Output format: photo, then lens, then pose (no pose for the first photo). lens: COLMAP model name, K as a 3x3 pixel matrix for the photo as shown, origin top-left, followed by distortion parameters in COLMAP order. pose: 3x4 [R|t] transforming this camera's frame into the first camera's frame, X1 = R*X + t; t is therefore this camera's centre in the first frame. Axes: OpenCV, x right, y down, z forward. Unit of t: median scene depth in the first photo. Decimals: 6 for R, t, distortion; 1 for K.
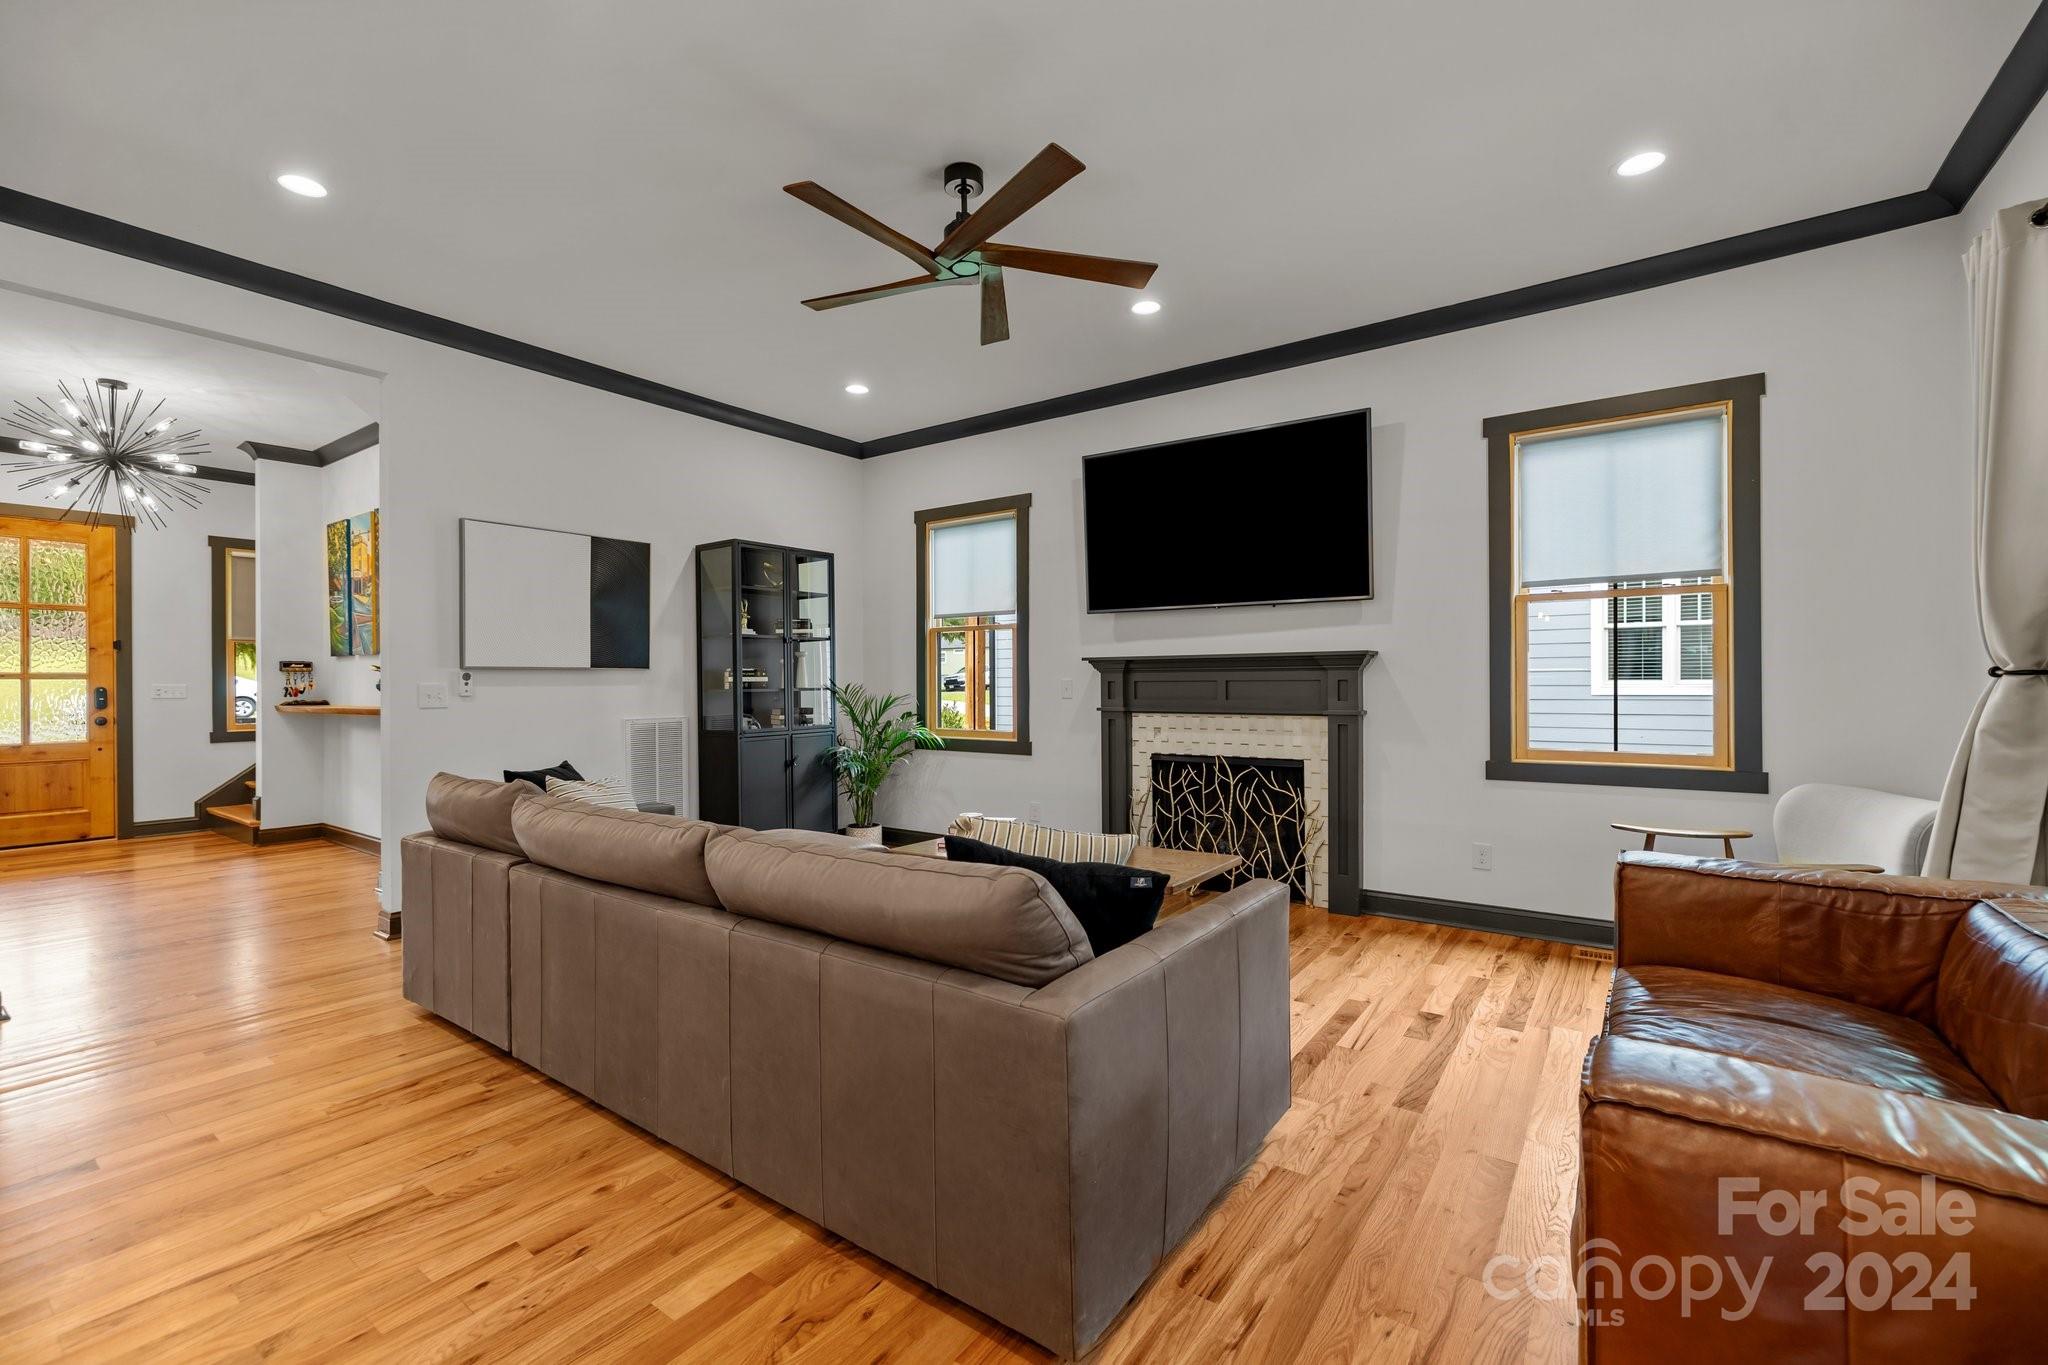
lens RADIAL K [[866.1, 0, 1017.1], [0, 866.1, 685.4], [0, 0, 1]] dist [0.004501, 0.000170]
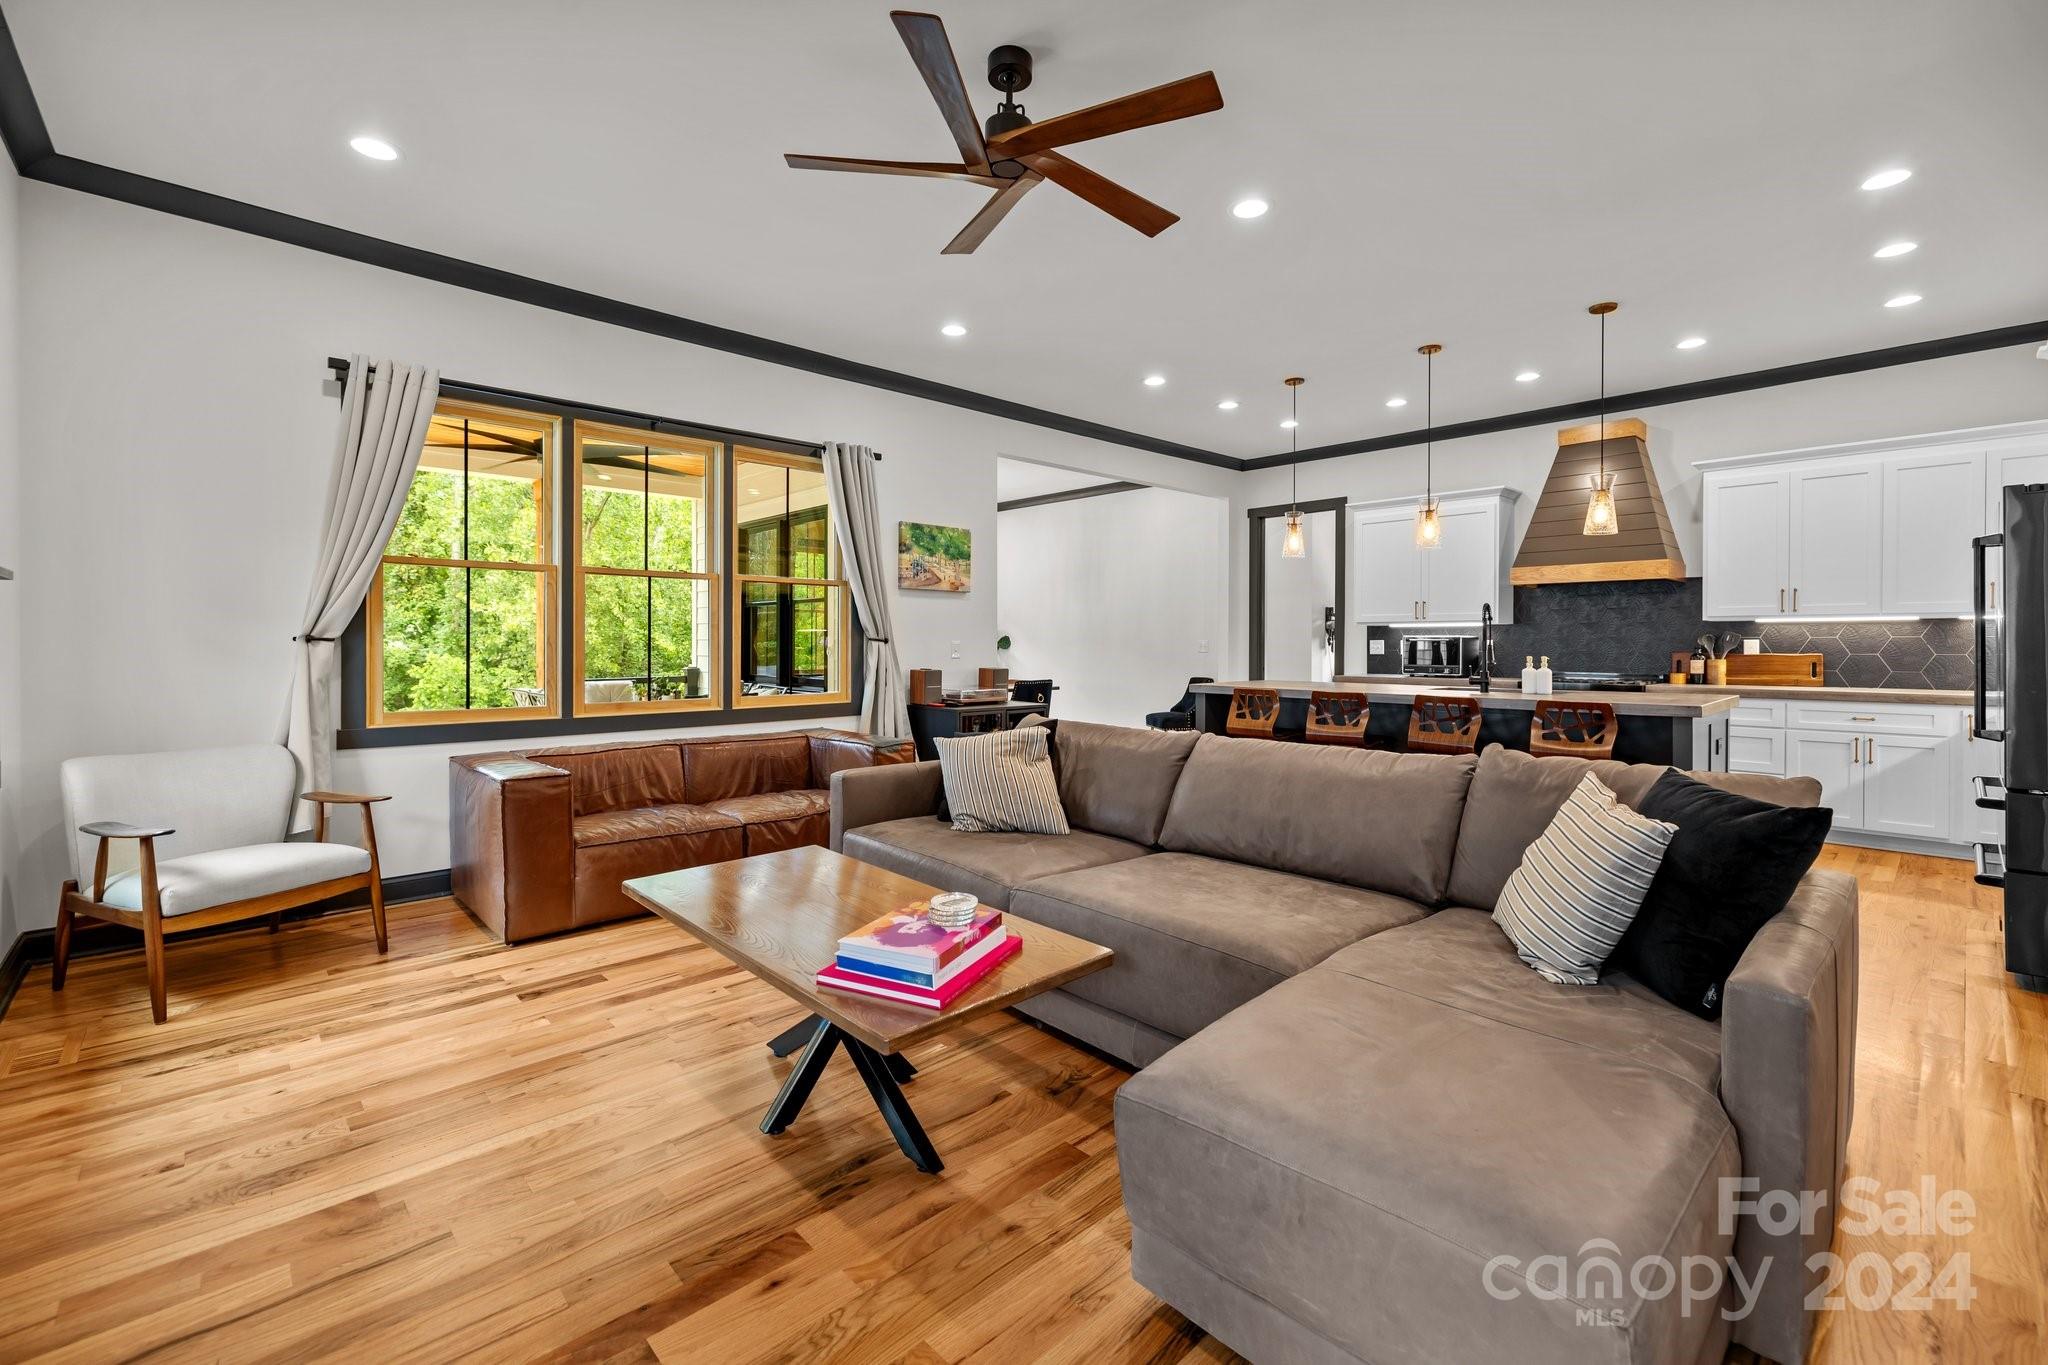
lens RADIAL K [[869.1, 0, 1031.4], [0, 869.1, 626.4], [0, 0, 1]] dist [0.024061, 0.000023]
pose [[-0.982778, 0.004087, 0.184747, -0.243611], [0.002297, 0.999948, -0.009905, -0.013054], [-0.184778, -0.009310, -0.982736, 1.848019]]
